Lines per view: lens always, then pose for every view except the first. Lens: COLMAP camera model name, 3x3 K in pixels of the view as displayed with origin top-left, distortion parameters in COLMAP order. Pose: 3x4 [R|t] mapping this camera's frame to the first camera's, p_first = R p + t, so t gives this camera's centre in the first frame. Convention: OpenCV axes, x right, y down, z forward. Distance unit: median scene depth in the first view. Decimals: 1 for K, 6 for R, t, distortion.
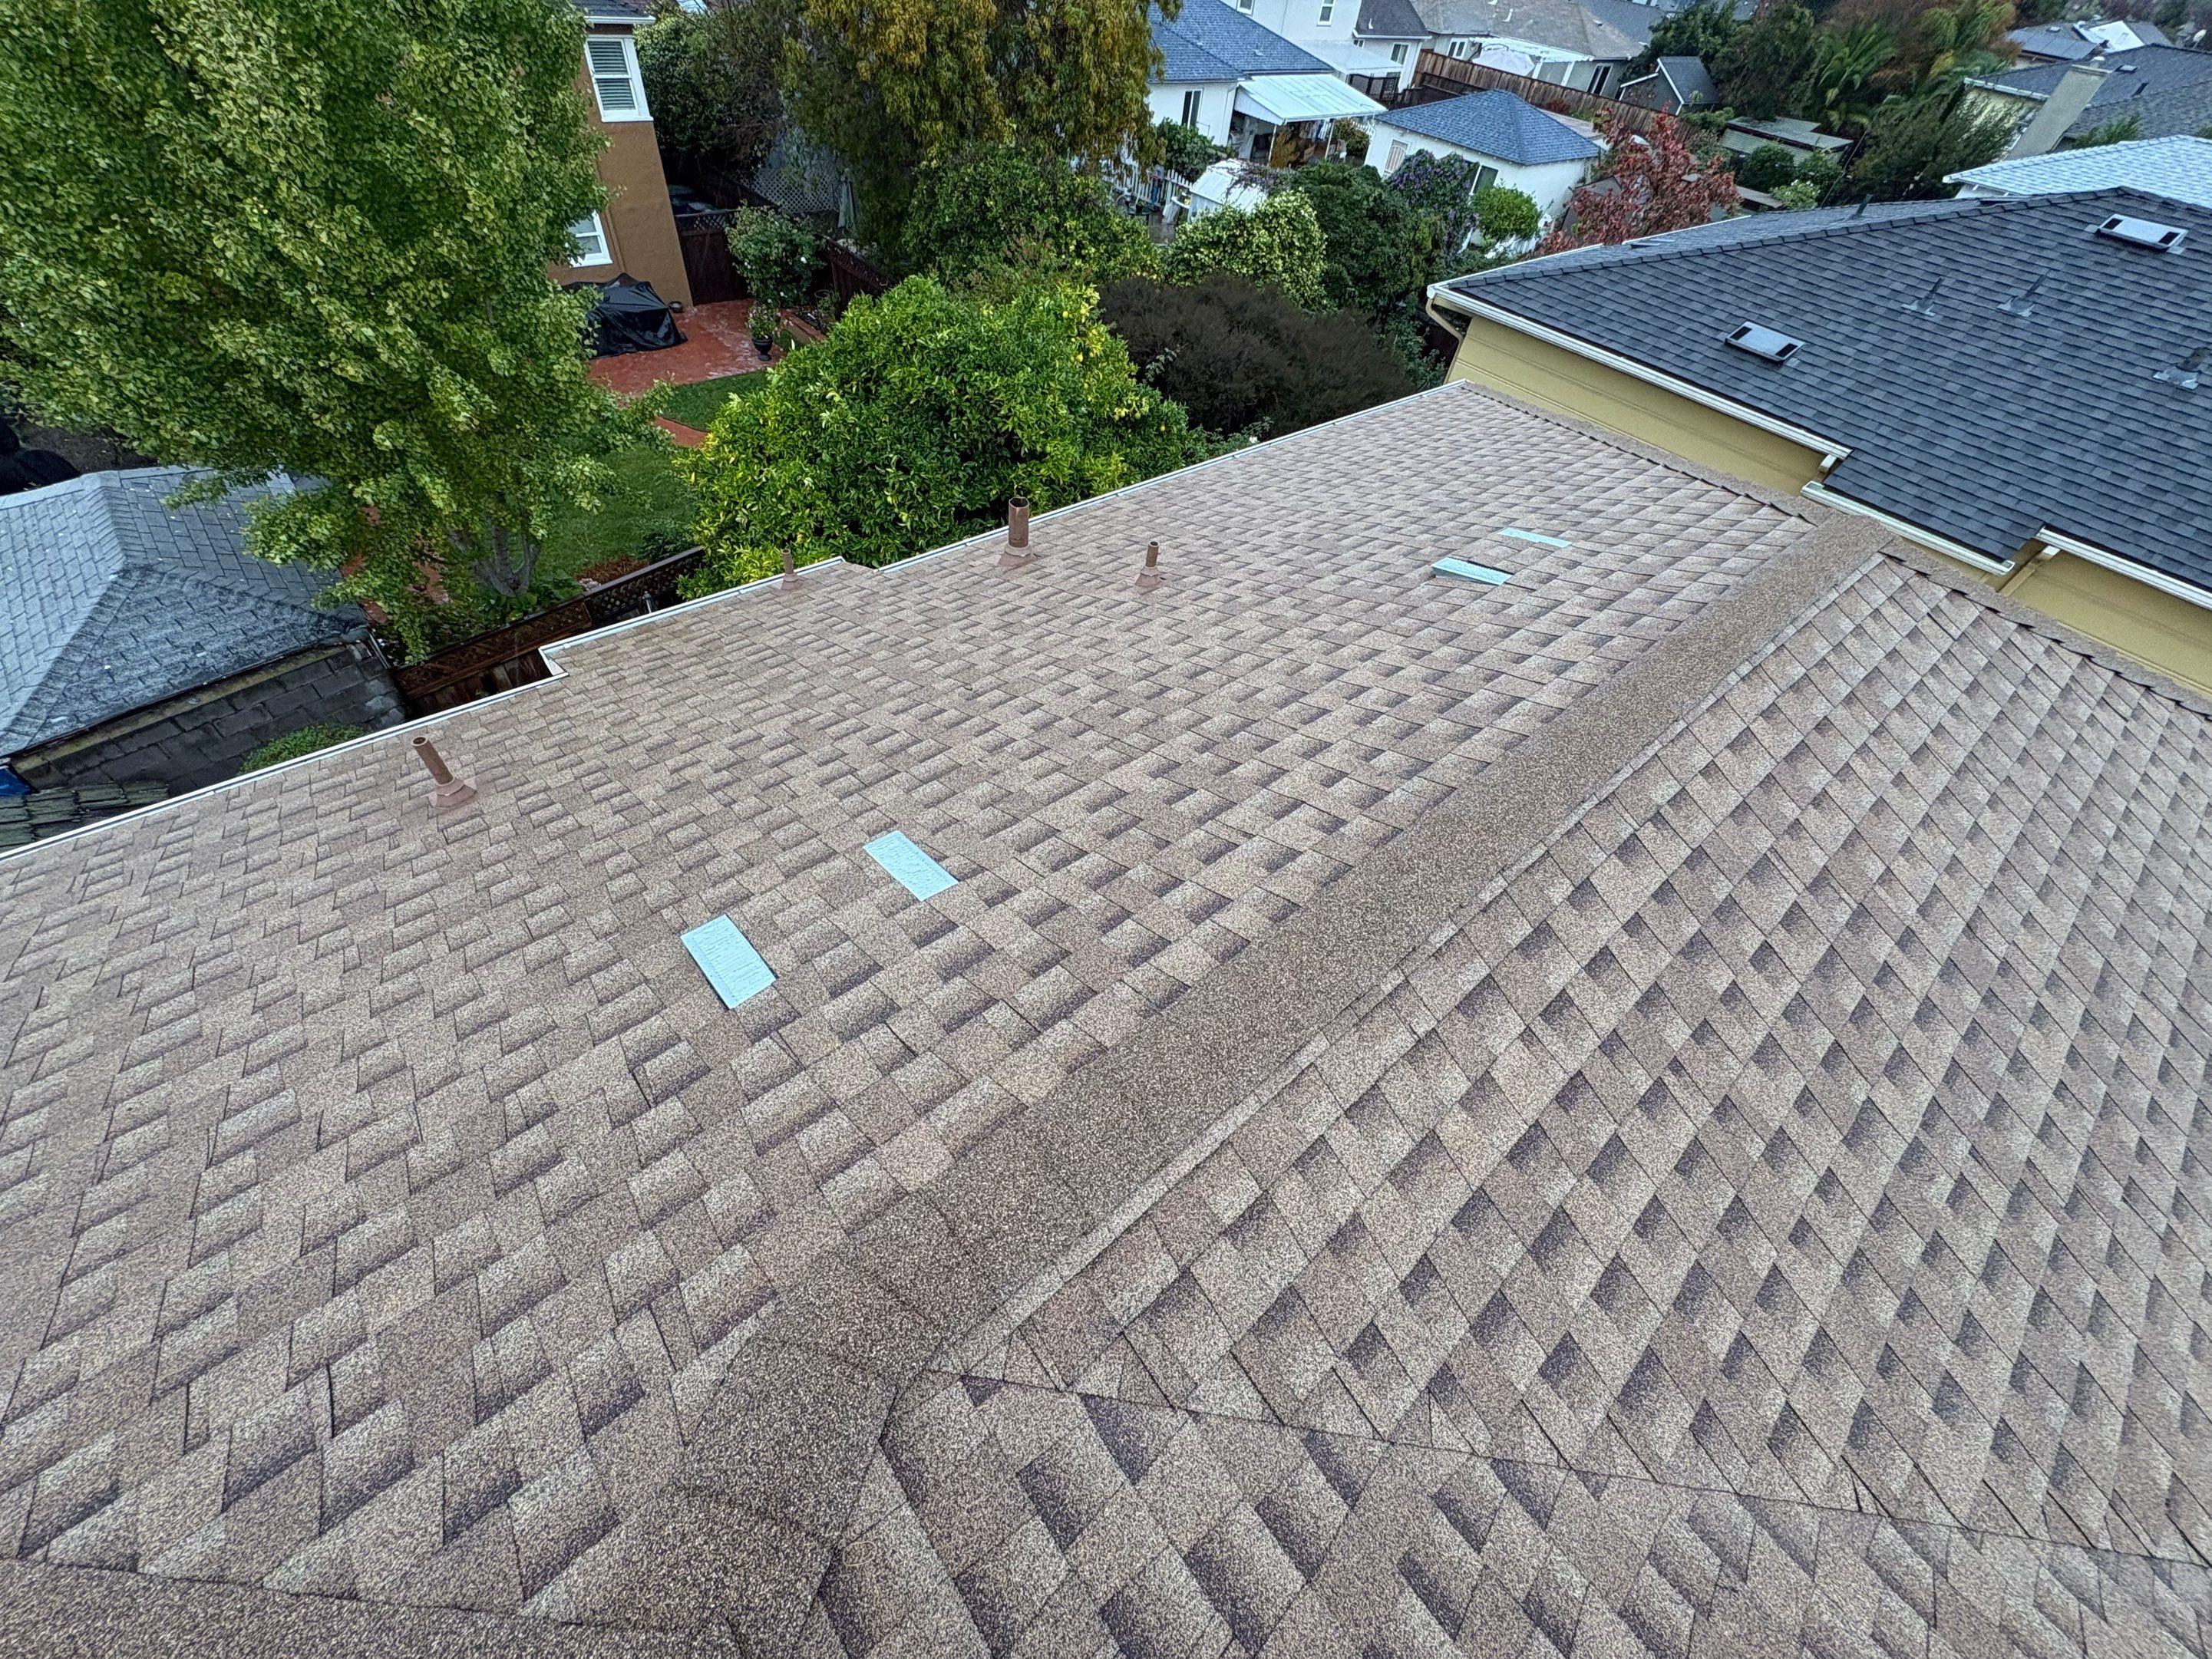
lens RADIAL K [[881.9, 0, 1108.1], [0, 881.9, 822.0], [0, 0, 1]] dist [0.000690, -0.000313]
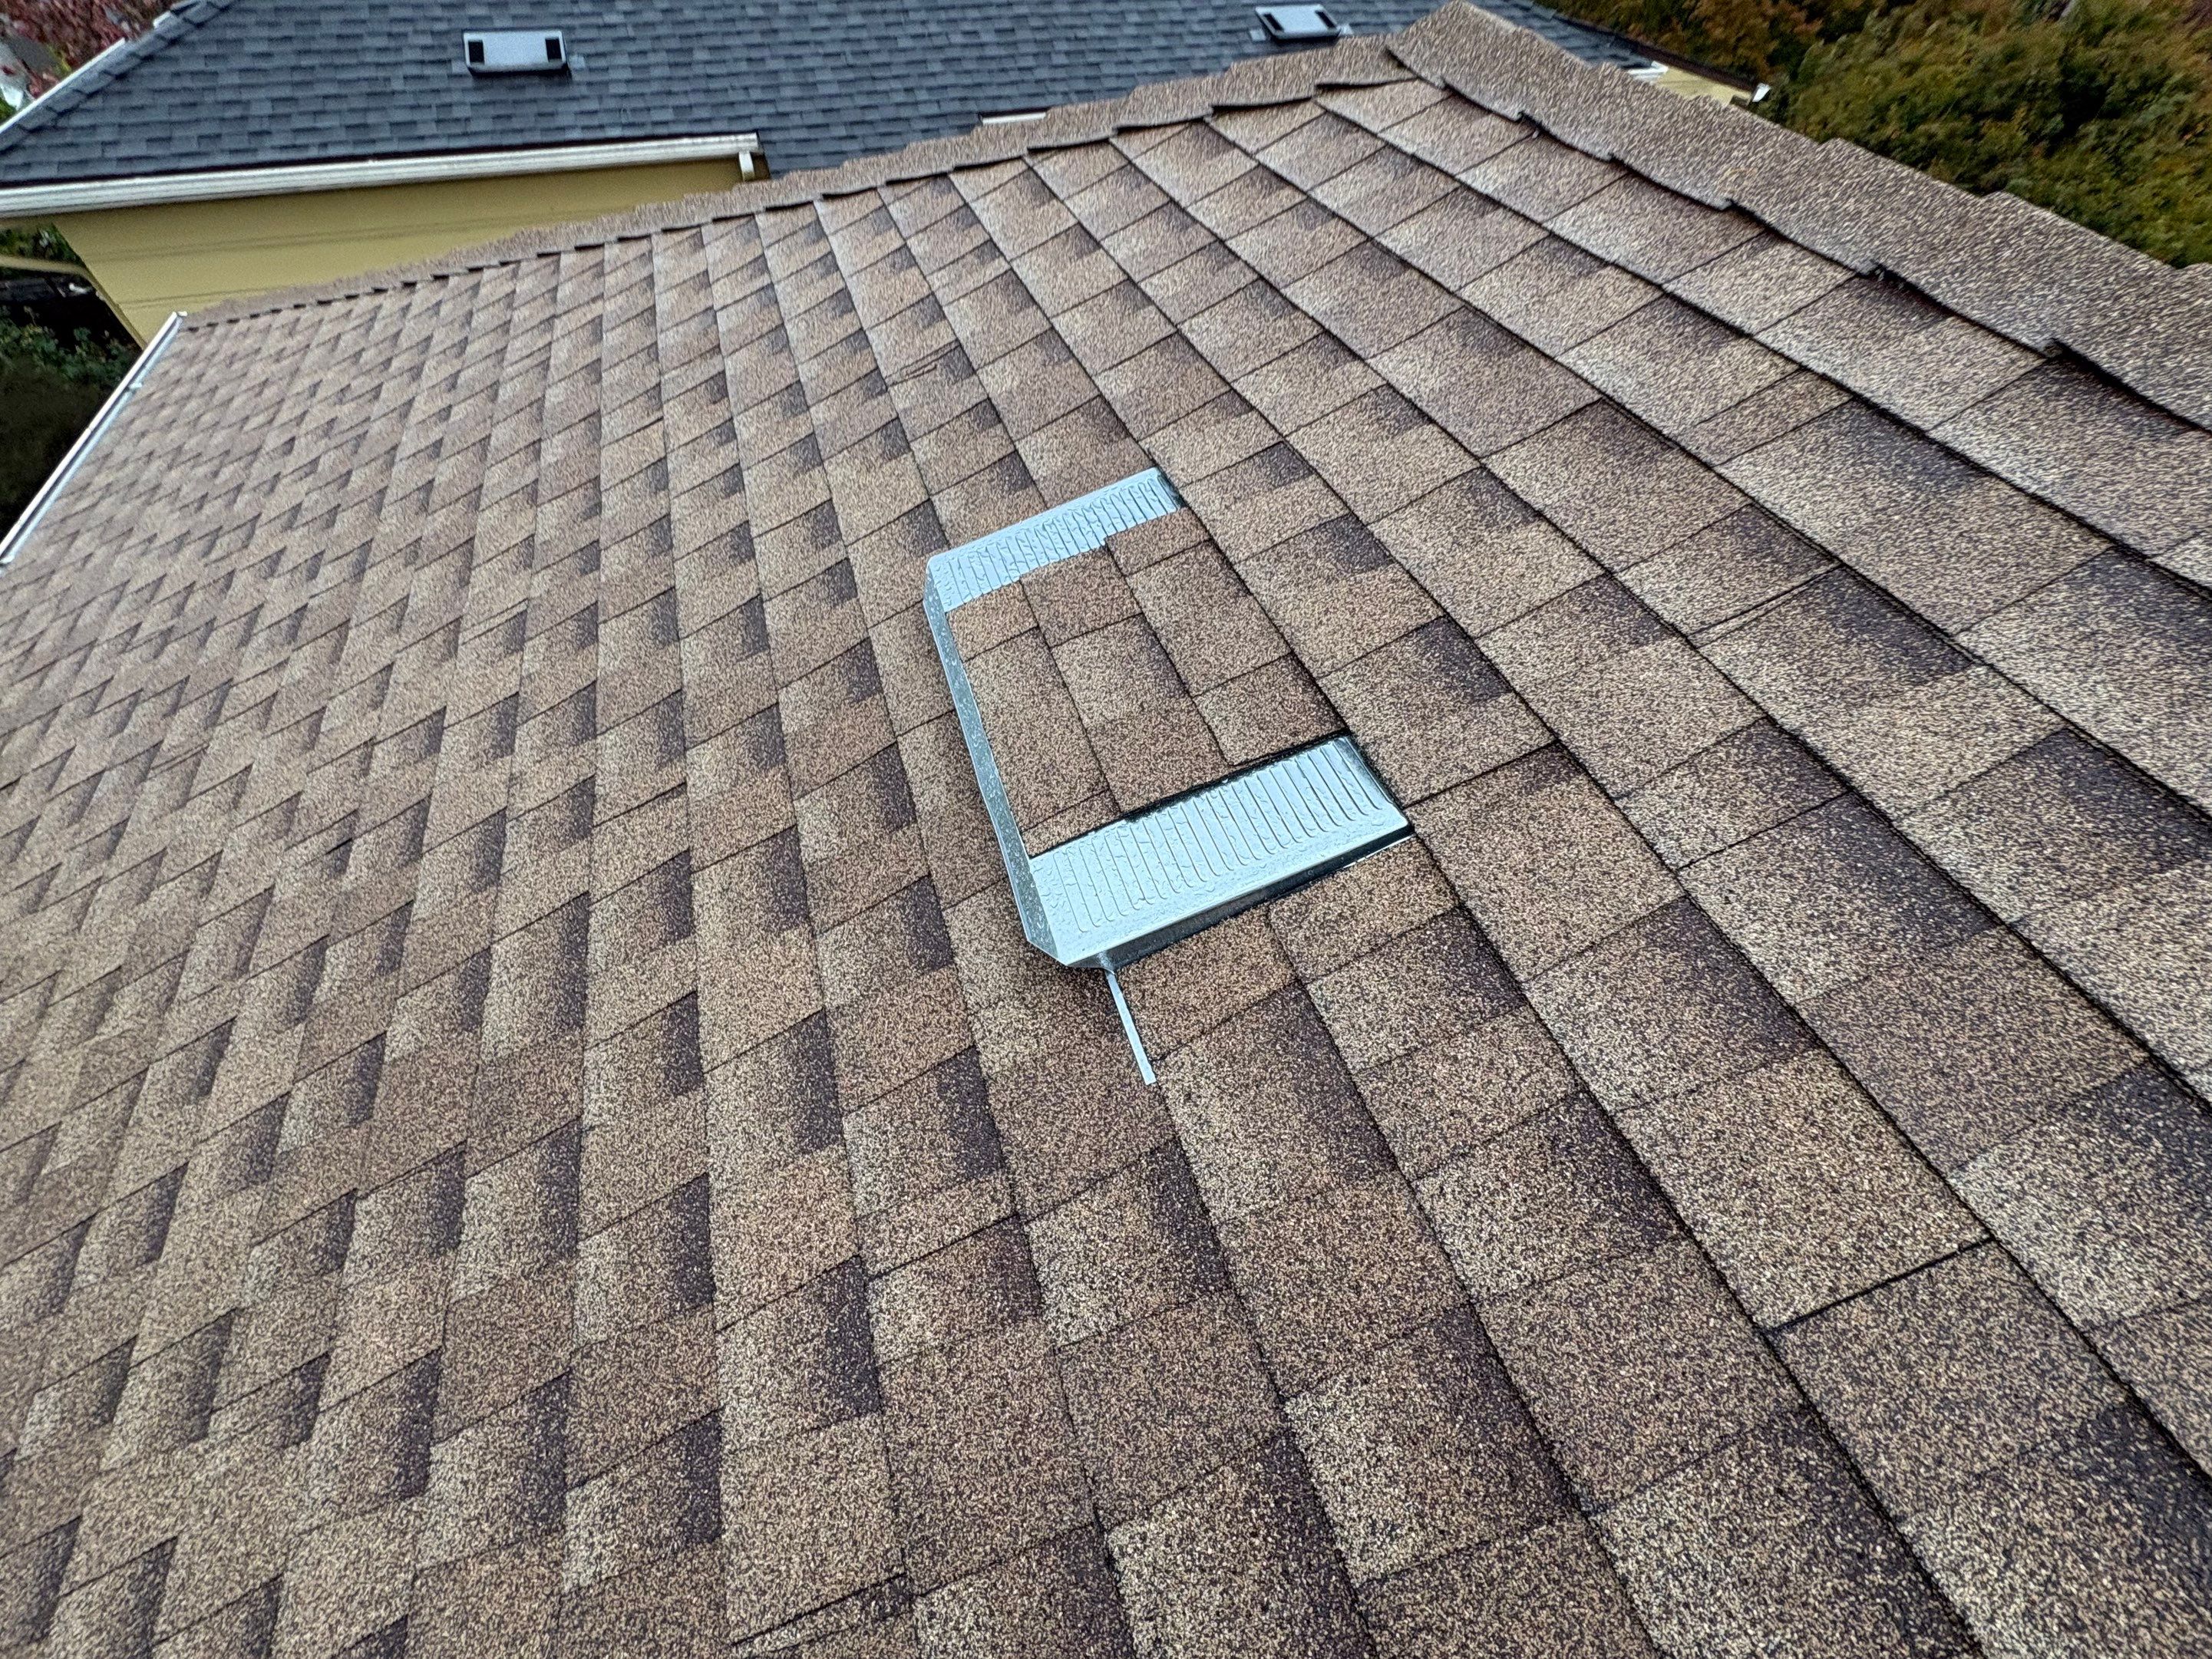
lens RADIAL K [[881.9, 0, 1108.1], [0, 881.9, 822.0], [0, 0, 1]] dist [0.000690, -0.000313]
pose [[0.367469, -0.782851, 0.502106, 0.120533], [0.702841, 0.587321, 0.401335, -0.157819], [-0.609082, 0.205422, 0.766042, 0.341395]]
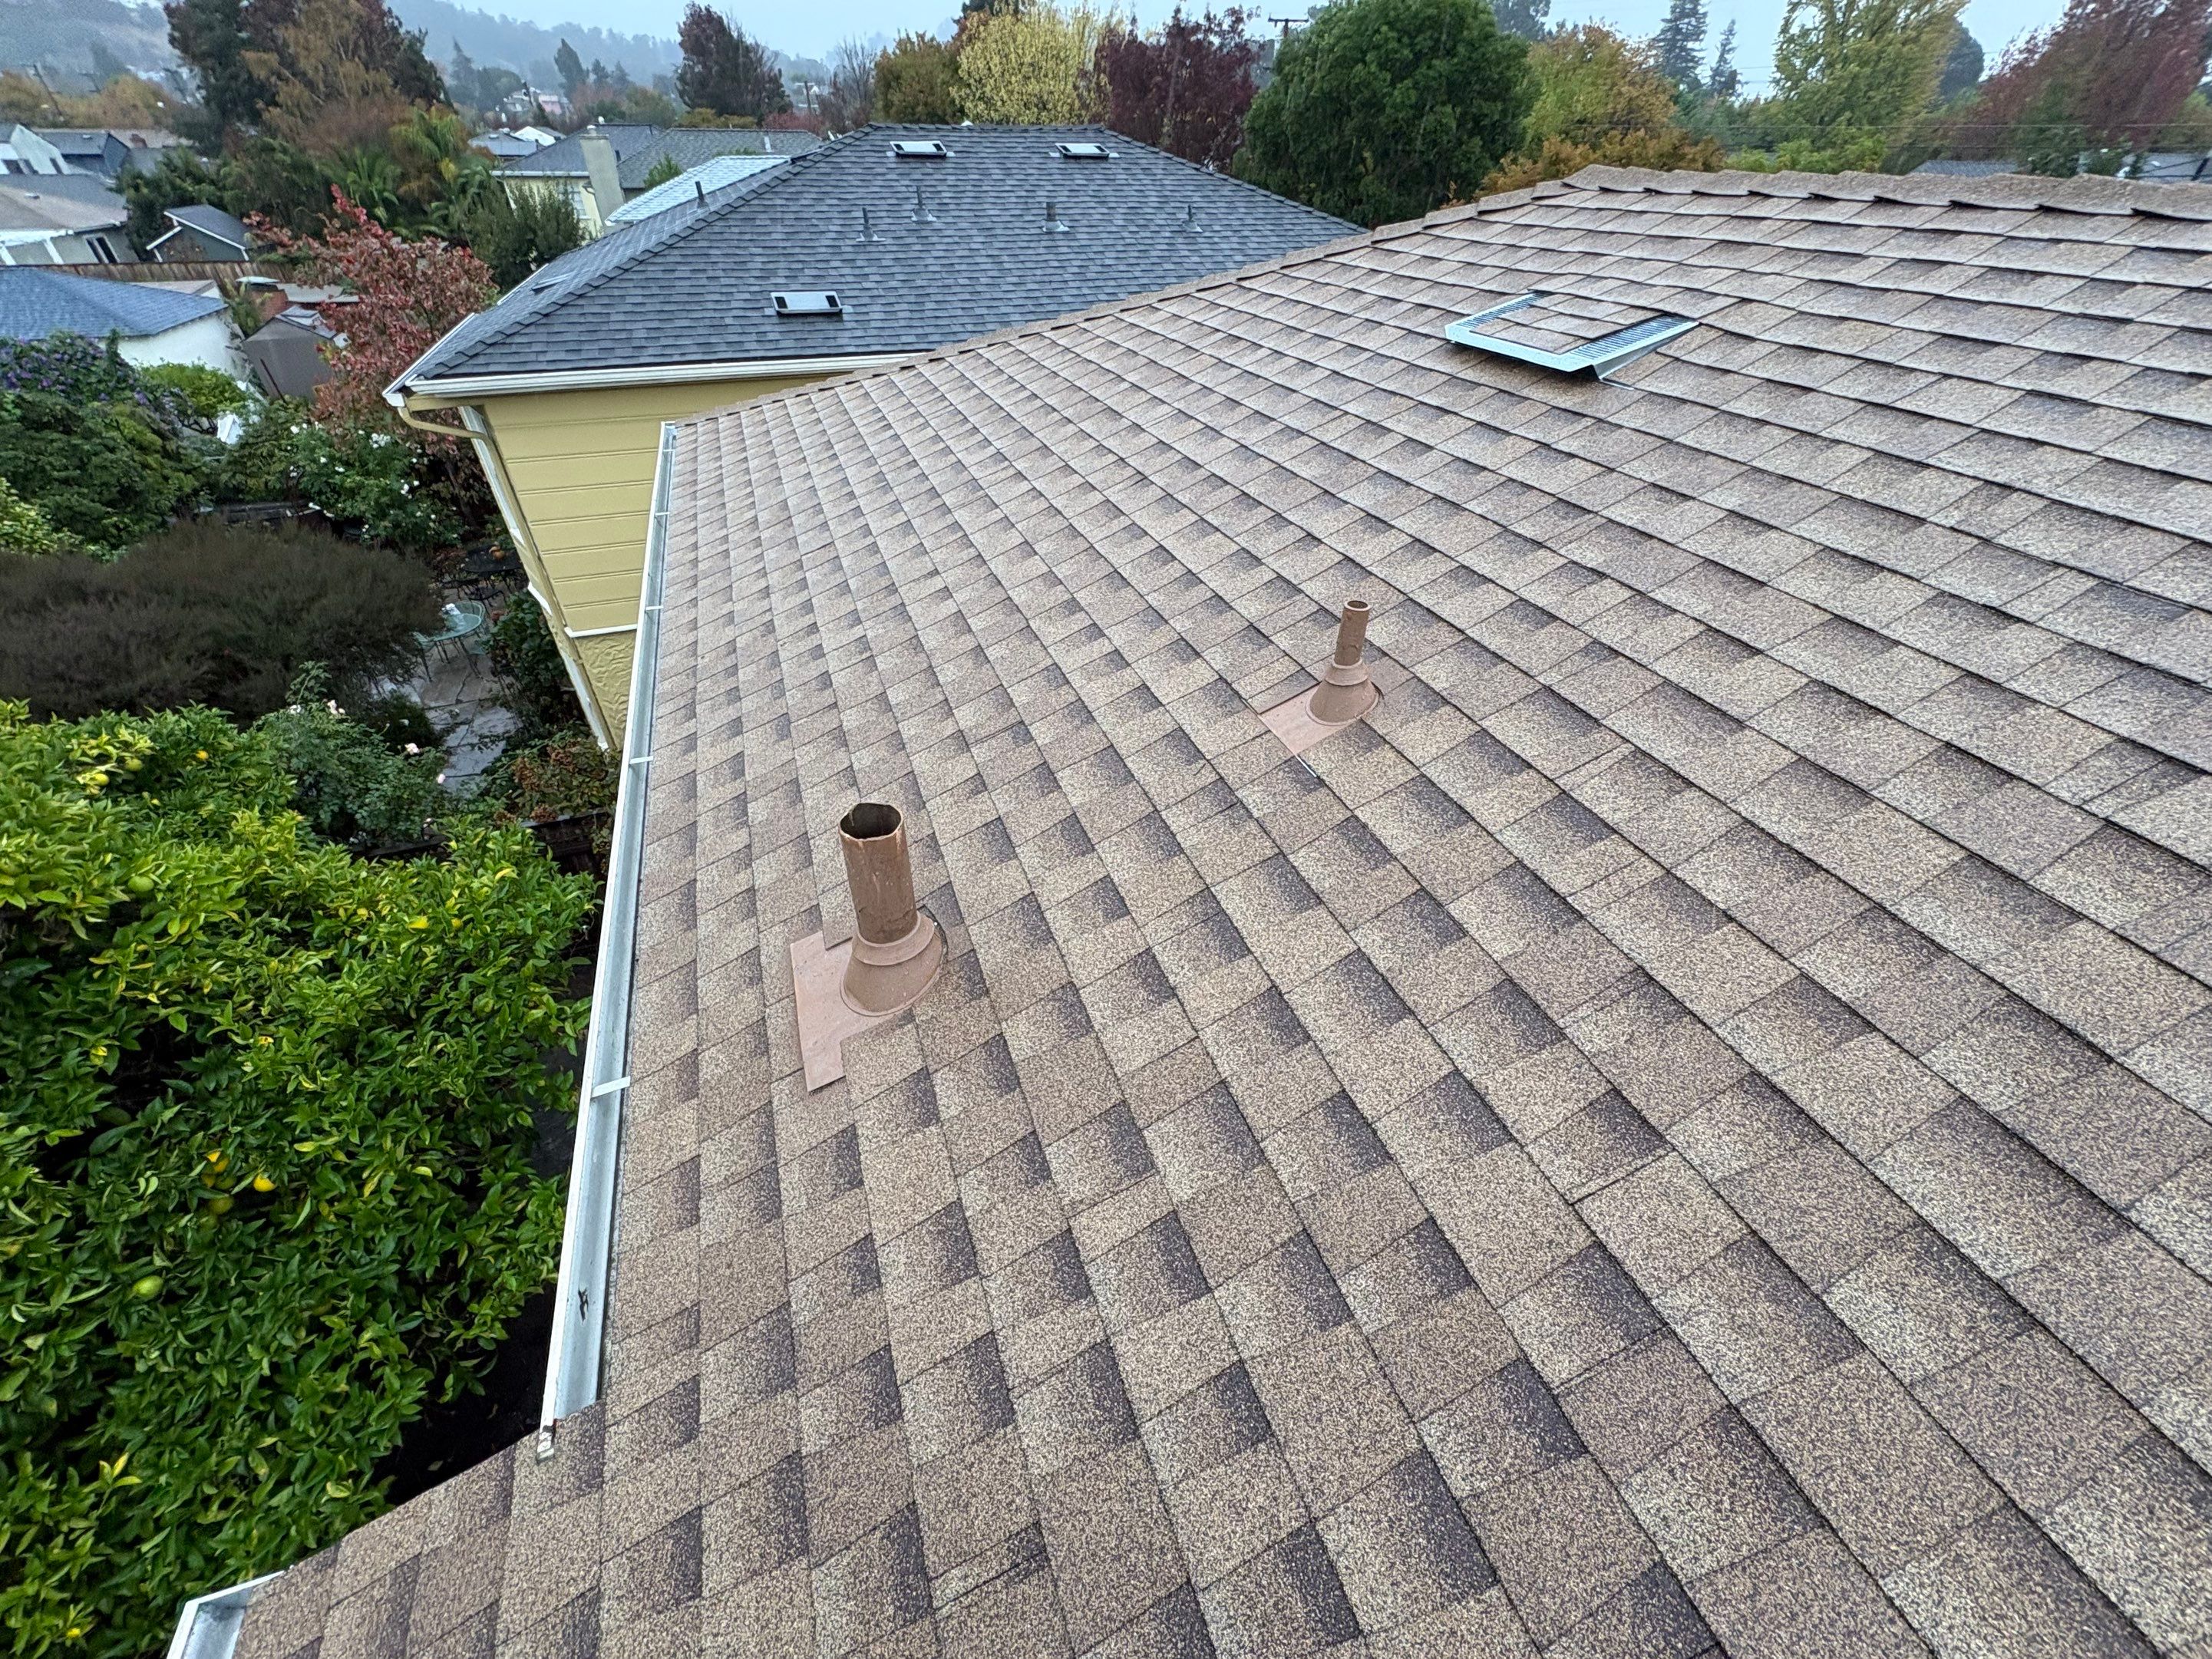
lens RADIAL K [[881.9, 0, 1108.1], [0, 881.9, 822.0], [0, 0, 1]] dist [0.000690, -0.000313]
pose [[0.345183, -0.647958, 0.678969, -0.150598], [0.713098, 0.651416, 0.259130, -0.196891], [-0.610197, 0.394724, 0.686915, 0.374720]]
